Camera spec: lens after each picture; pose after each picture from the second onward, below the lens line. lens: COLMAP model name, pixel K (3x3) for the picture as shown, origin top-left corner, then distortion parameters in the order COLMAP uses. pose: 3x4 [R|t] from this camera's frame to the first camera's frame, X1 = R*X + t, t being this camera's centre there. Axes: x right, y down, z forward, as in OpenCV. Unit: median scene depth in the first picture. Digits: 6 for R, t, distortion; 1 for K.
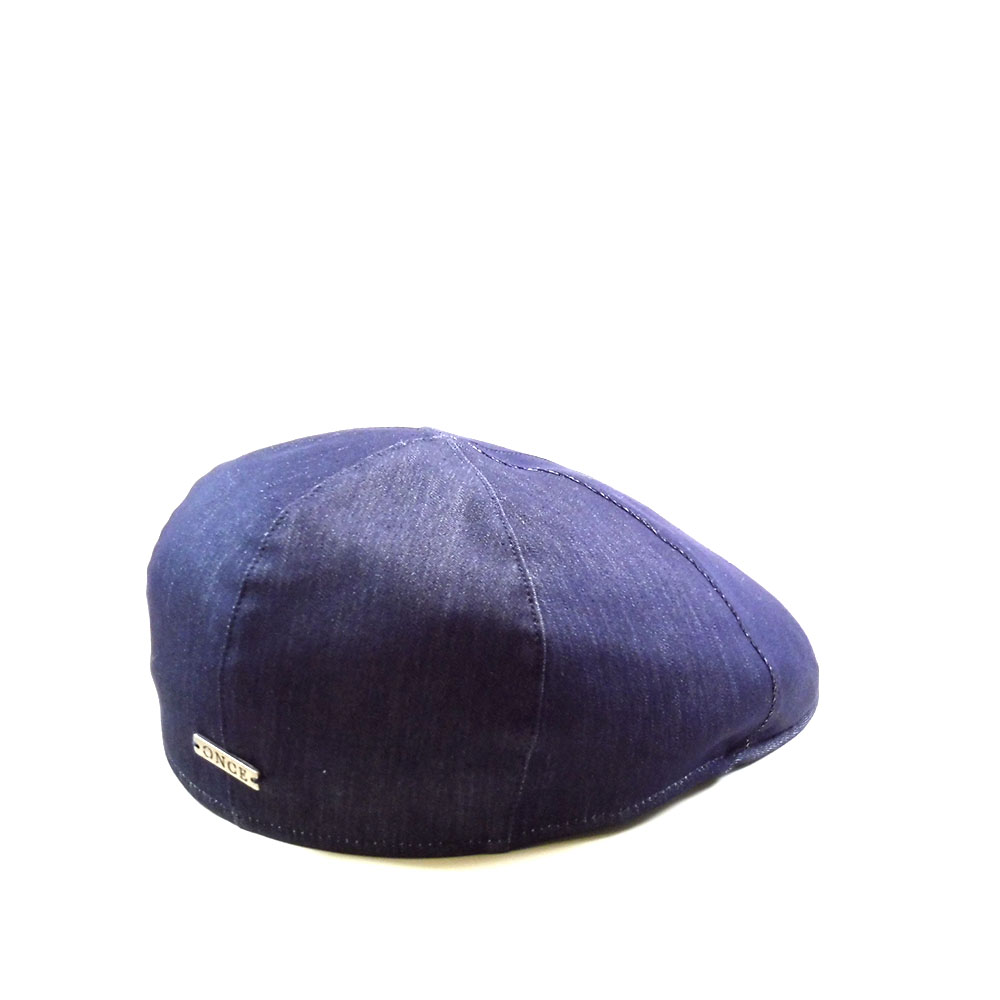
lens RADIAL K [[2788.6, 0, 495.8], [0, 2788.6, 500.7], [0, 0, 1]] dist [0.032801, 0.000000]
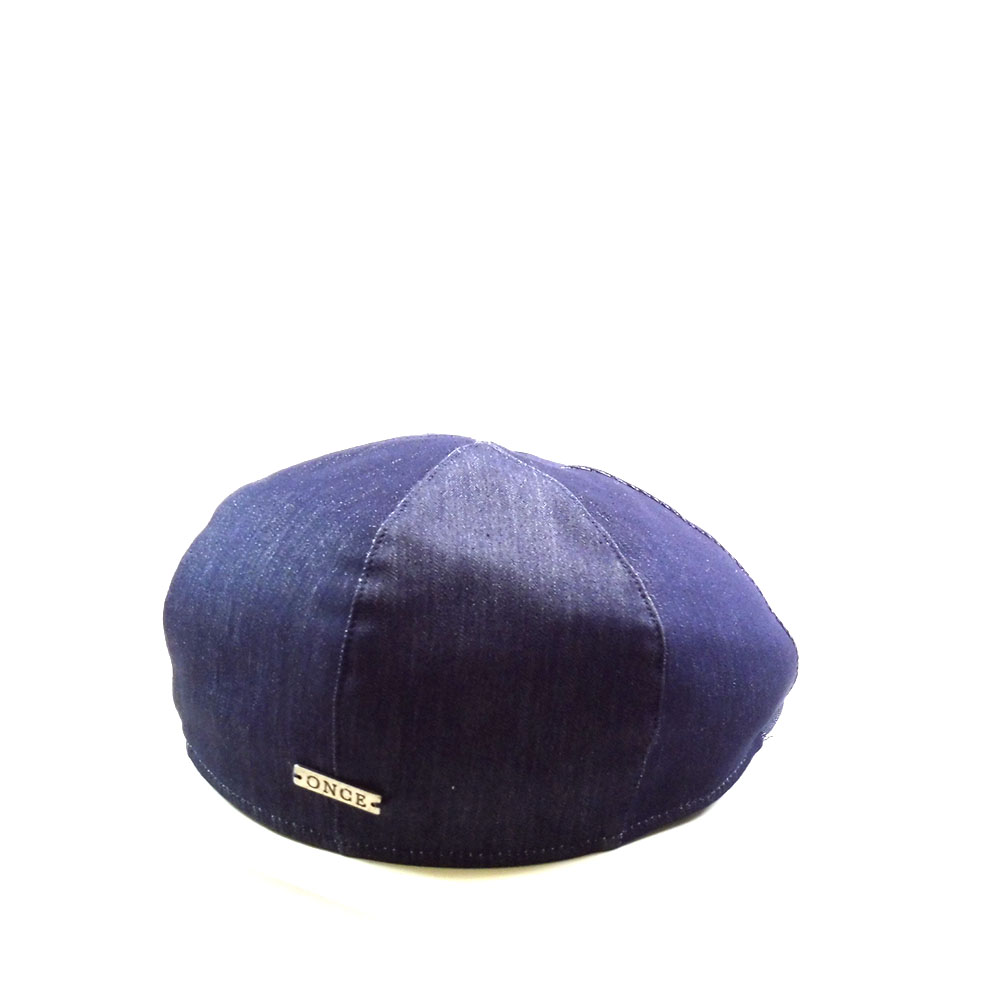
lens RADIAL K [[2788.6, 0, 502.5], [0, 2788.6, 497.1], [0, 0, 1]] dist [0.032801, 0.000000]
pose [[0.951686, -0.081136, 0.296161, -0.328439], [0.079201, 0.996686, 0.018546, -0.022434], [-0.296684, 0.005806, 0.954958, 0.050482]]
